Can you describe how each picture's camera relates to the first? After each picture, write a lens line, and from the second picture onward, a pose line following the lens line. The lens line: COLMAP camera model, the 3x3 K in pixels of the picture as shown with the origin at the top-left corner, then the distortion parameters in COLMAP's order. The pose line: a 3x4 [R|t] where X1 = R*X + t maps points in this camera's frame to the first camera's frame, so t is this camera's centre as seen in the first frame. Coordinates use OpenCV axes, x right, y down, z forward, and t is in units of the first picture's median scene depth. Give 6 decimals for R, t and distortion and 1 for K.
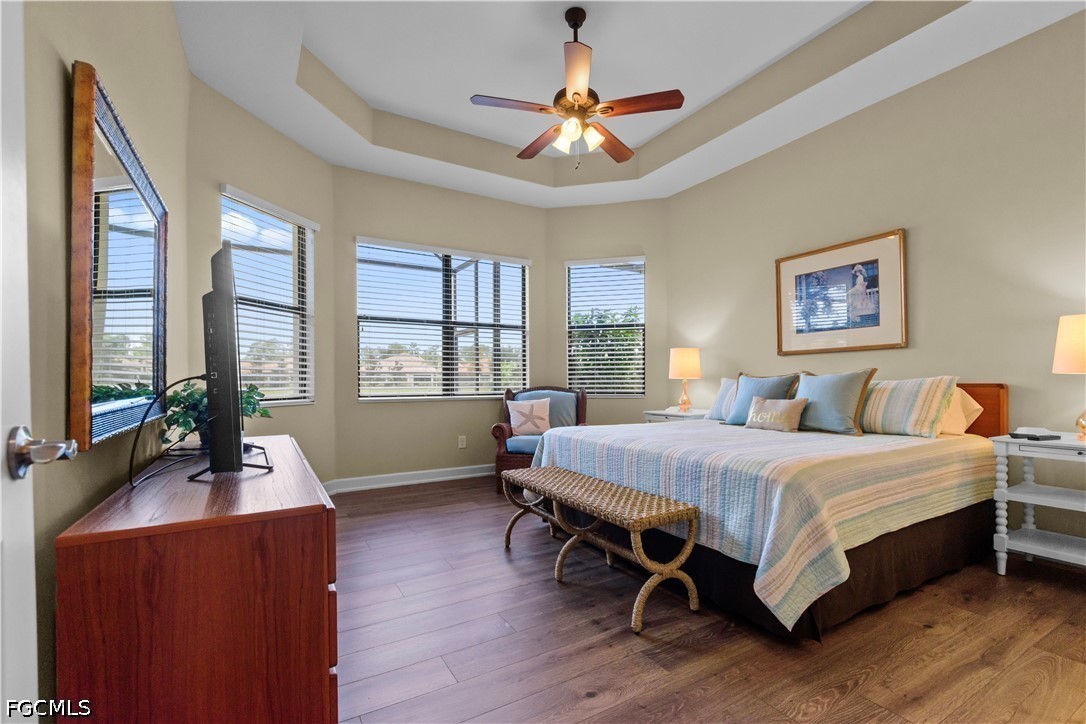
lens RADIAL K [[483.3, 0, 560.9], [0, 483.3, 404.3], [0, 0, 1]] dist [0.004436, -0.002341]
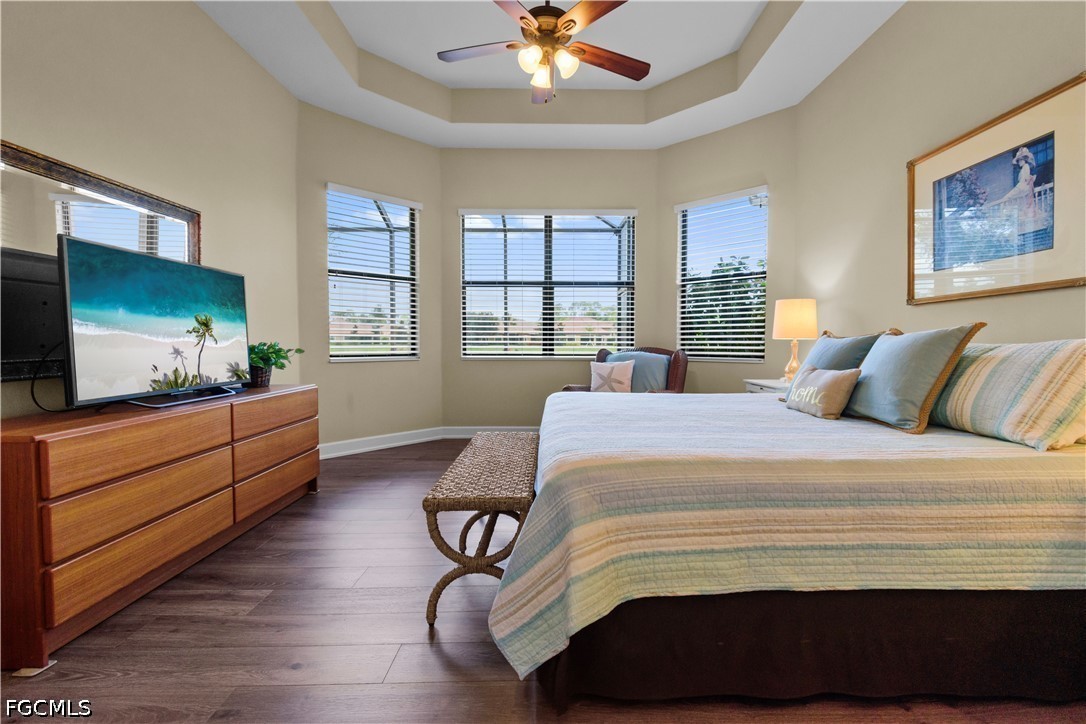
lens RADIAL K [[483.3, 0, 563.4], [0, 483.3, 378.8], [0, 0, 1]] dist [0.004436, -0.002341]
pose [[0.863019, 0.044841, -0.503177, 0.405730], [-0.030111, 0.998848, 0.037368, -0.010097], [0.504273, -0.017099, 0.863375, 0.184427]]
